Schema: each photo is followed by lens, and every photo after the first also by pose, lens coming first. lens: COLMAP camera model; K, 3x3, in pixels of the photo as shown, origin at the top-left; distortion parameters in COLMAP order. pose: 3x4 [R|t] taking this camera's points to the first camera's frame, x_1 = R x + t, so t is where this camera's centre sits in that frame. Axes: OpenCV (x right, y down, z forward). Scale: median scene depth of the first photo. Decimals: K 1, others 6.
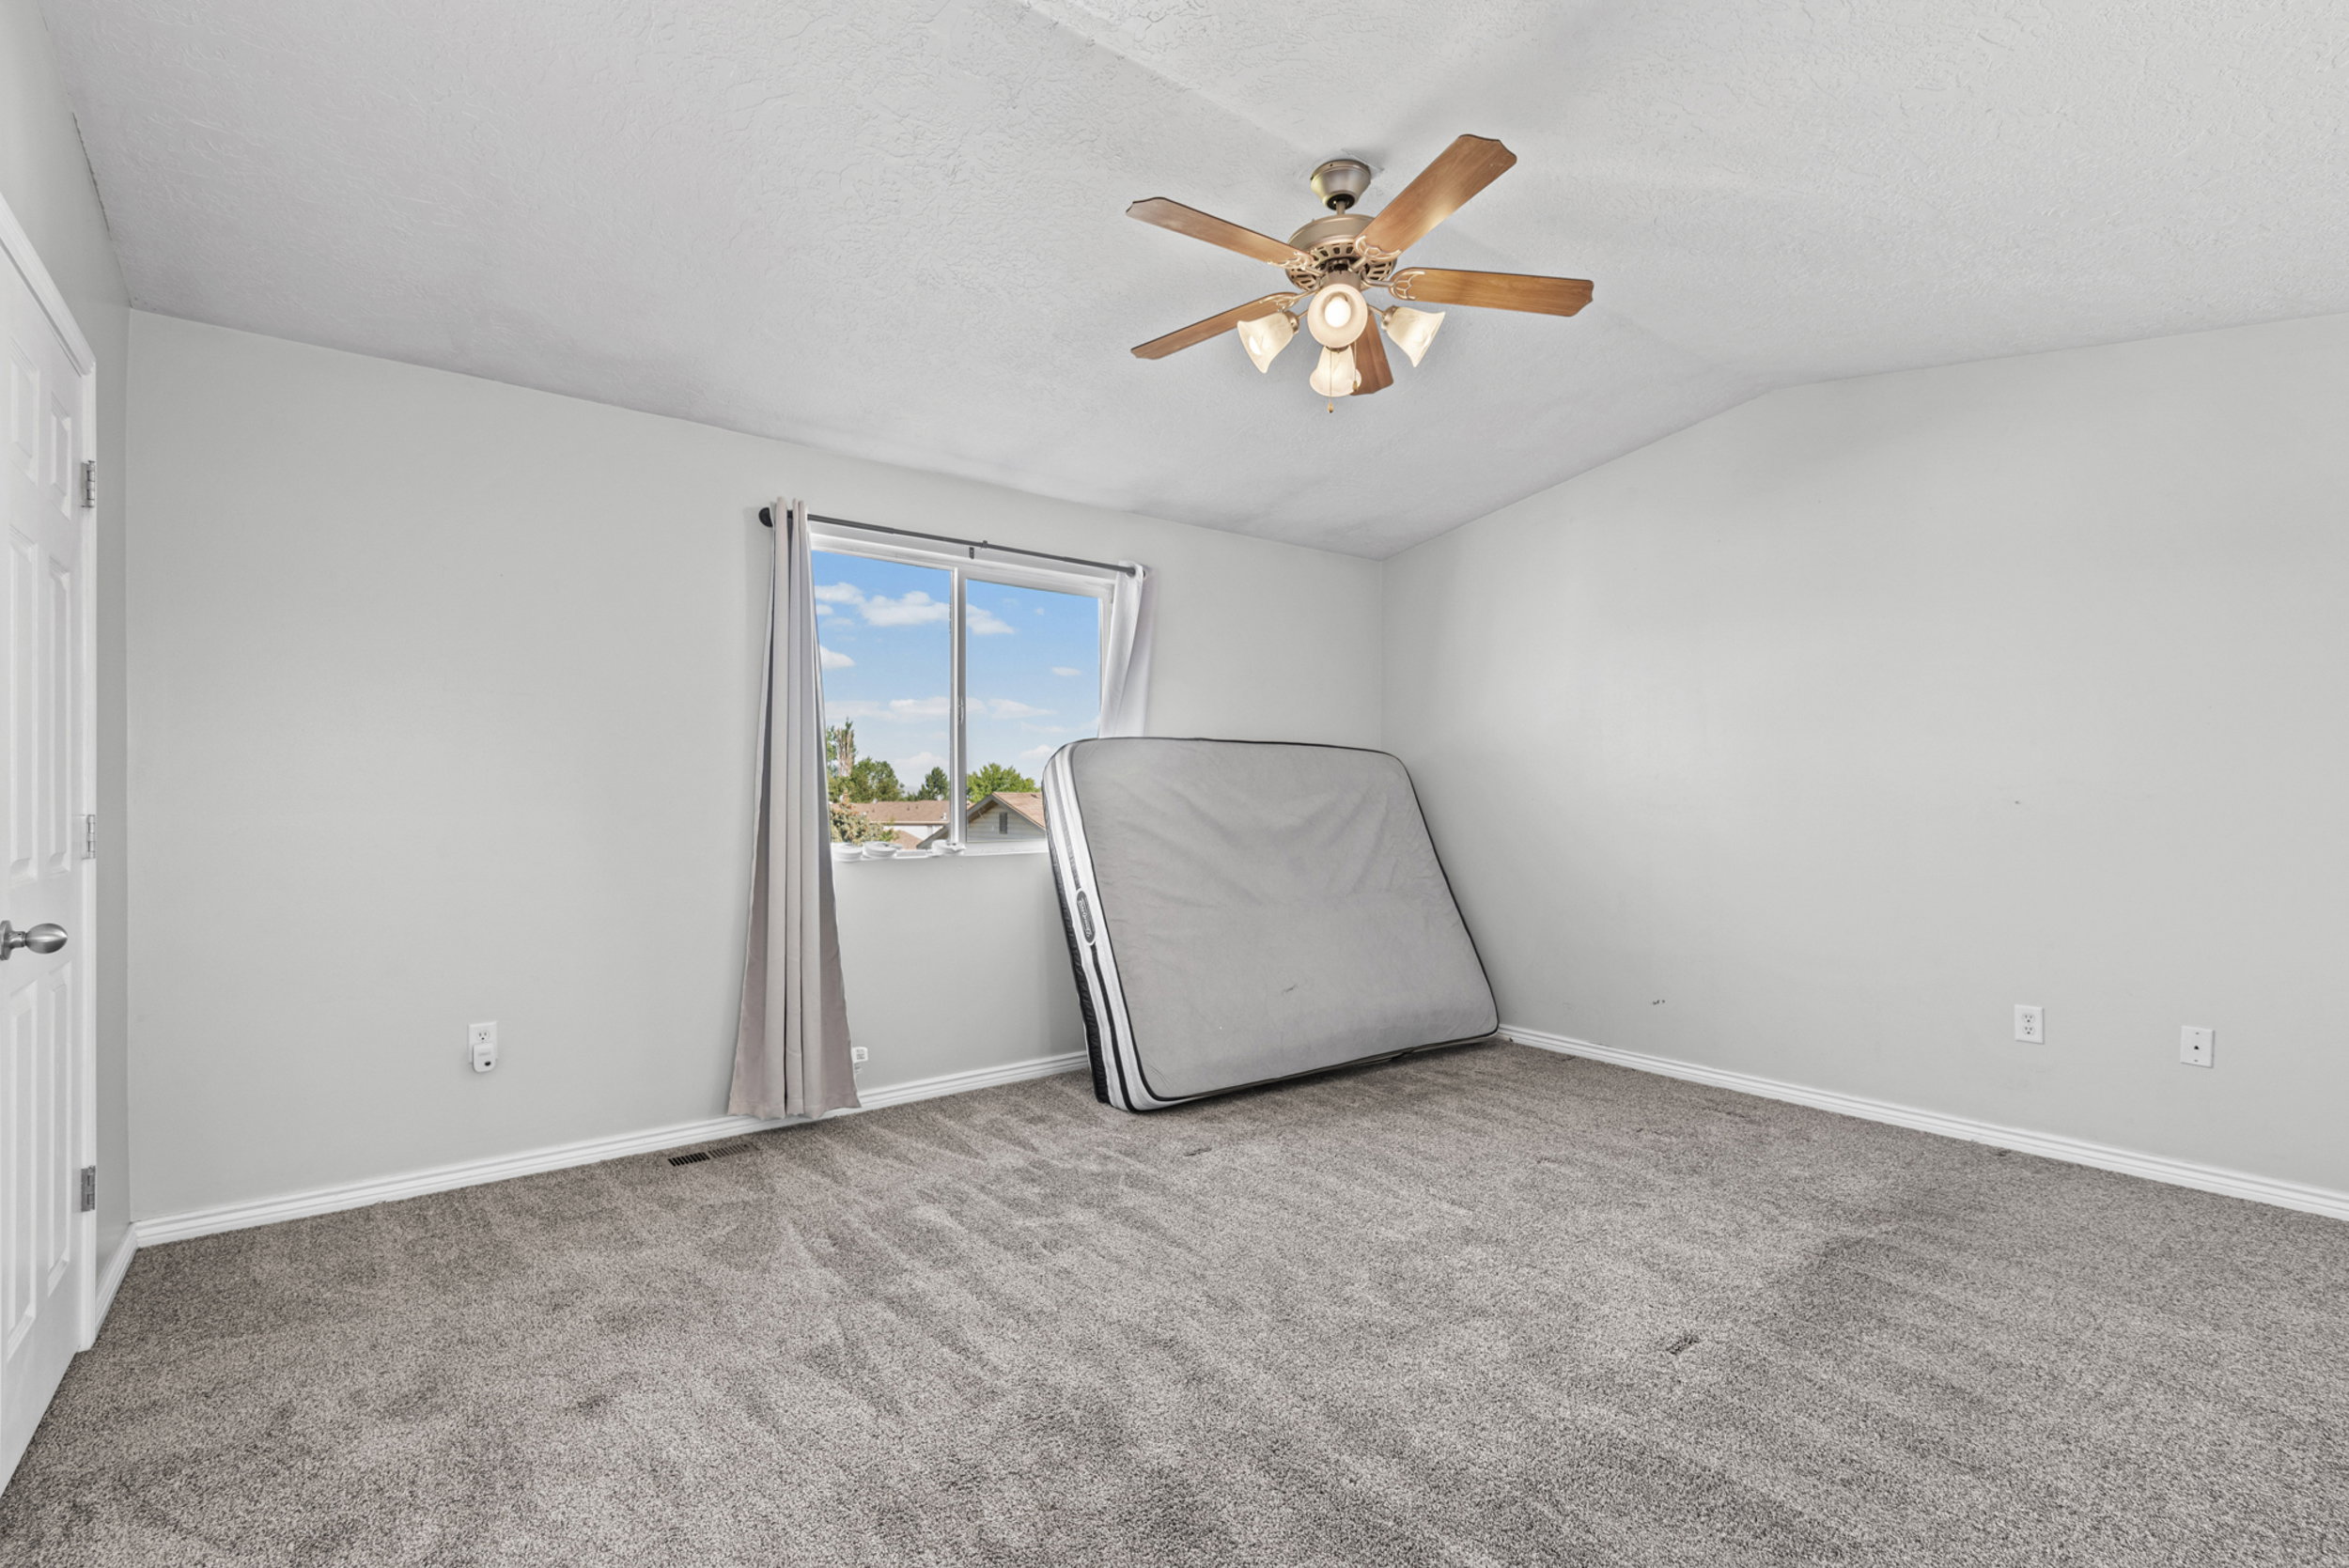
lens RADIAL K [[1067.9, 0, 1173.5], [0, 1067.9, 805.3], [0, 0, 1]] dist [0.036290, -0.000180]
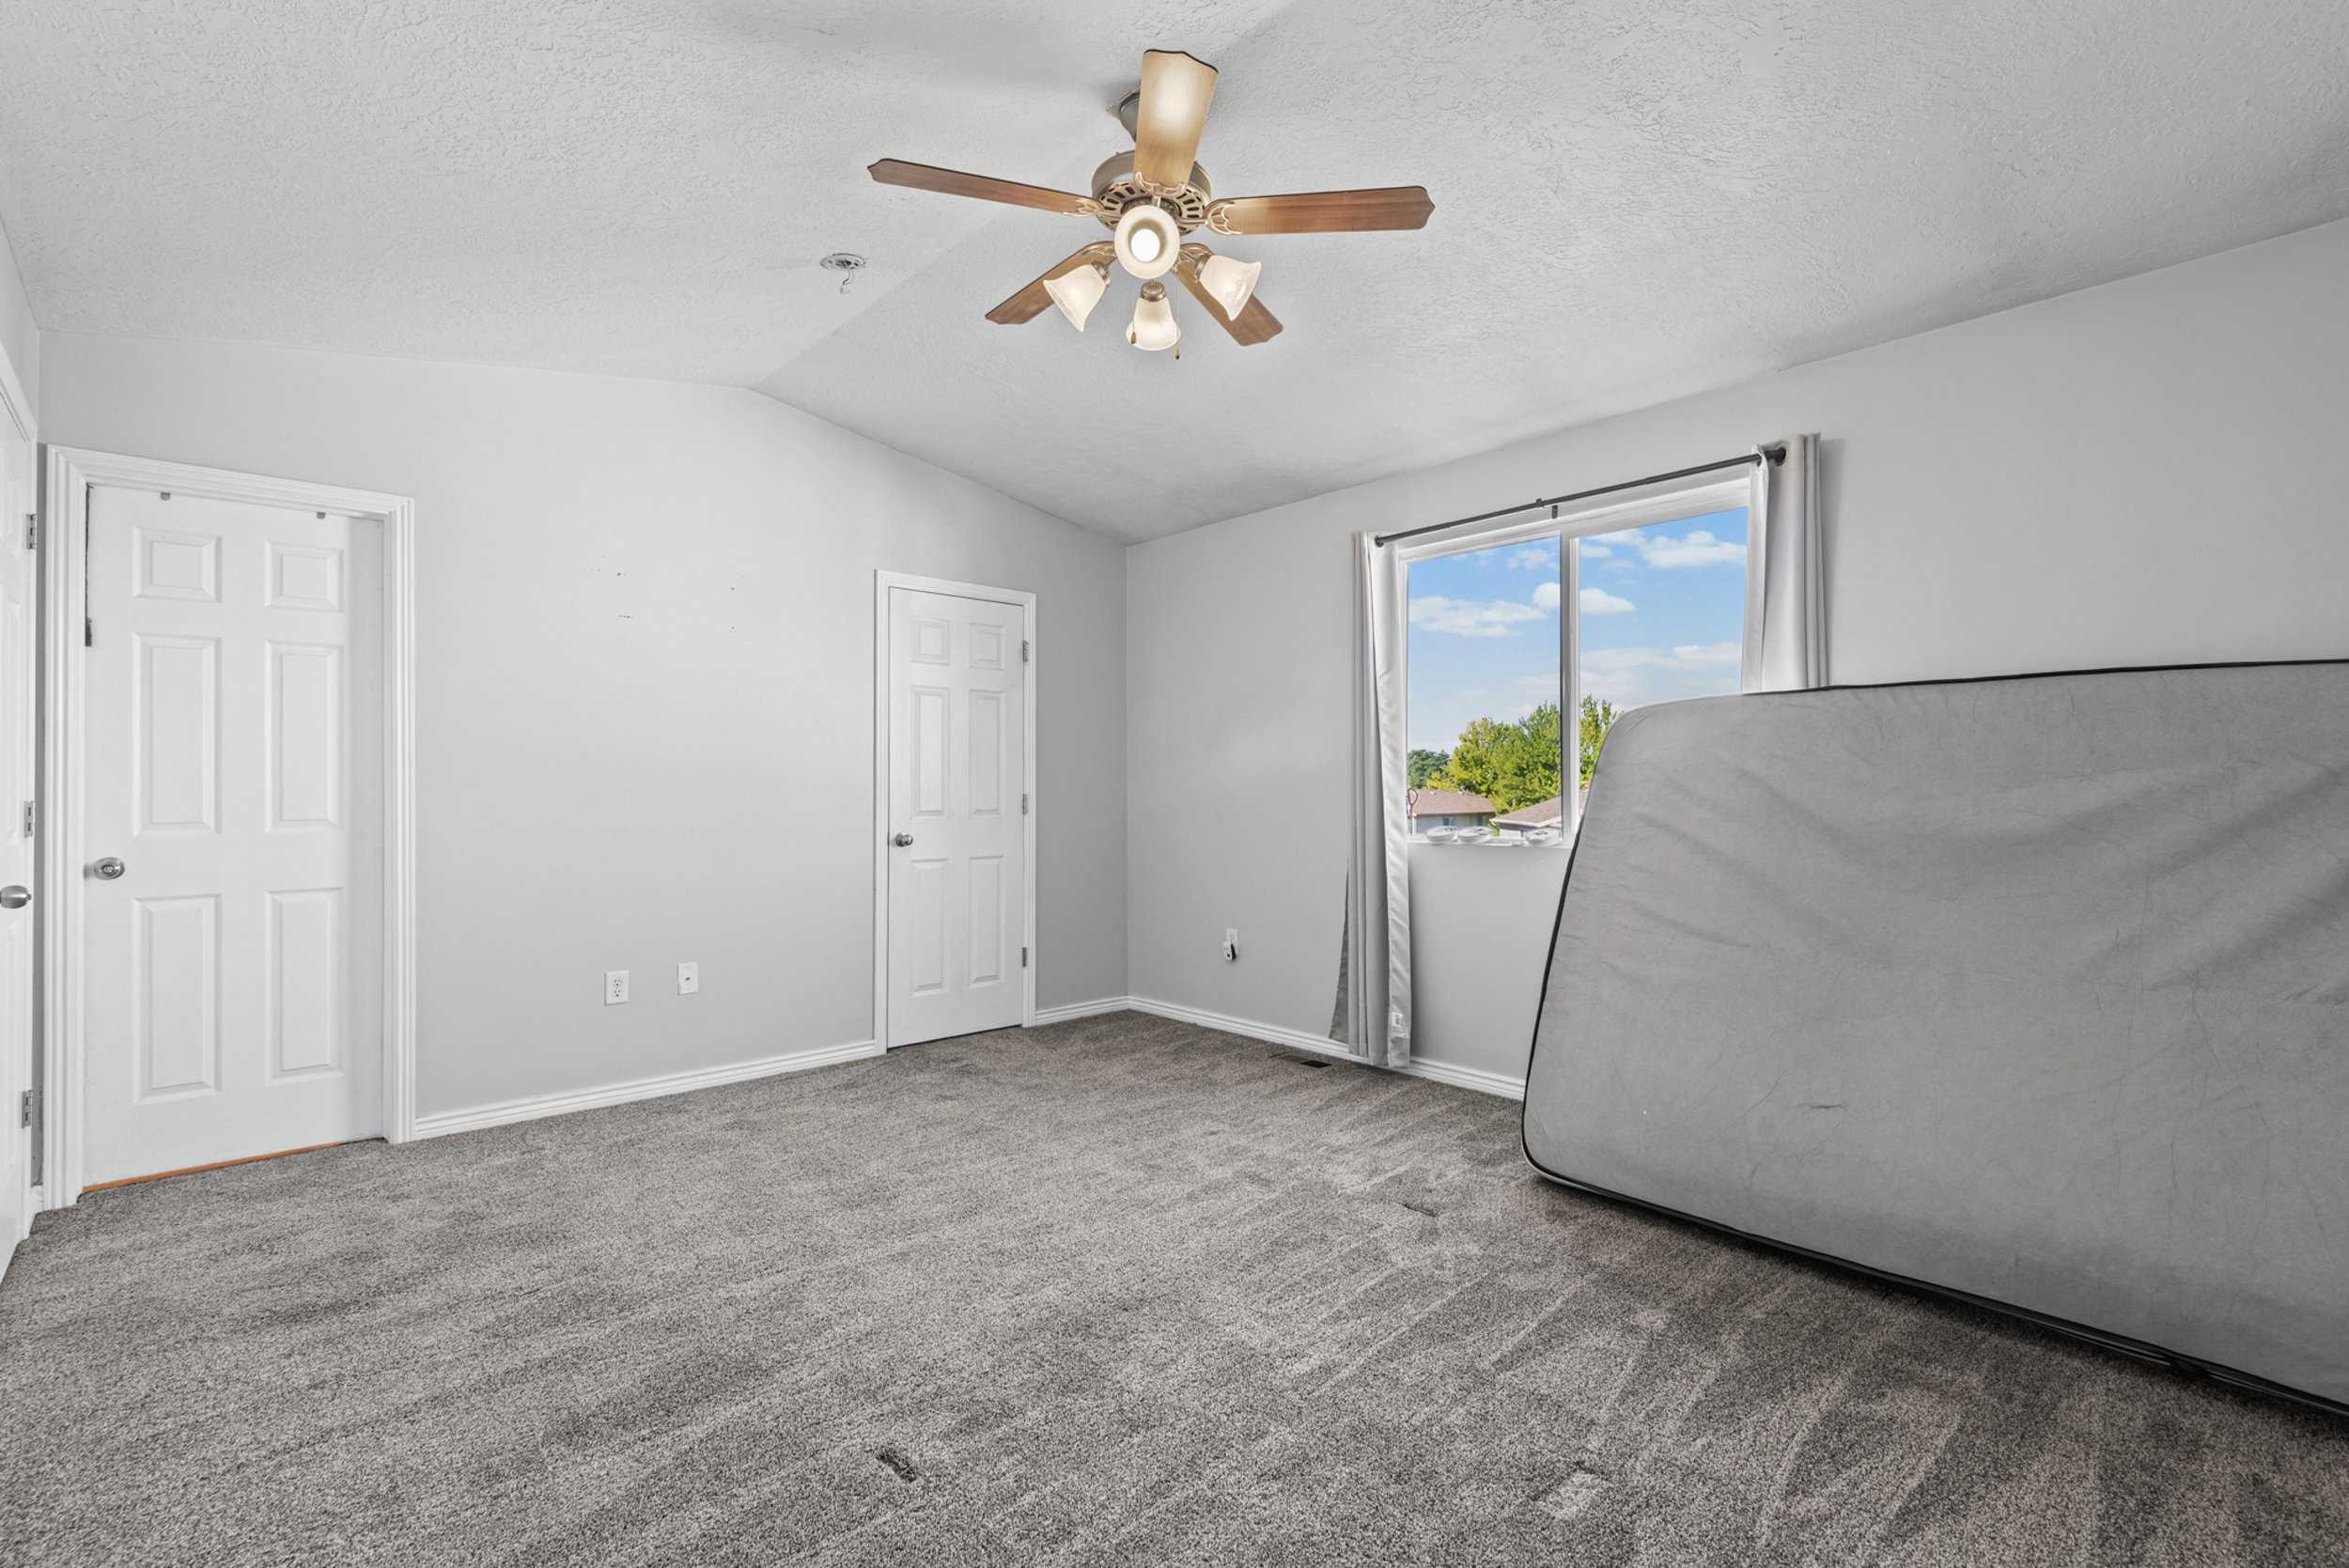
lens RADIAL K [[1070.7, 0, 1174.5], [0, 1070.7, 784.0], [0, 0, 1]] dist [-0.002215, -0.000652]
pose [[0.076018, -0.004415, -0.997097, 0.776767], [-0.003824, 0.999982, -0.004720, -0.000666], [0.997099, 0.004172, 0.076000, 0.694464]]
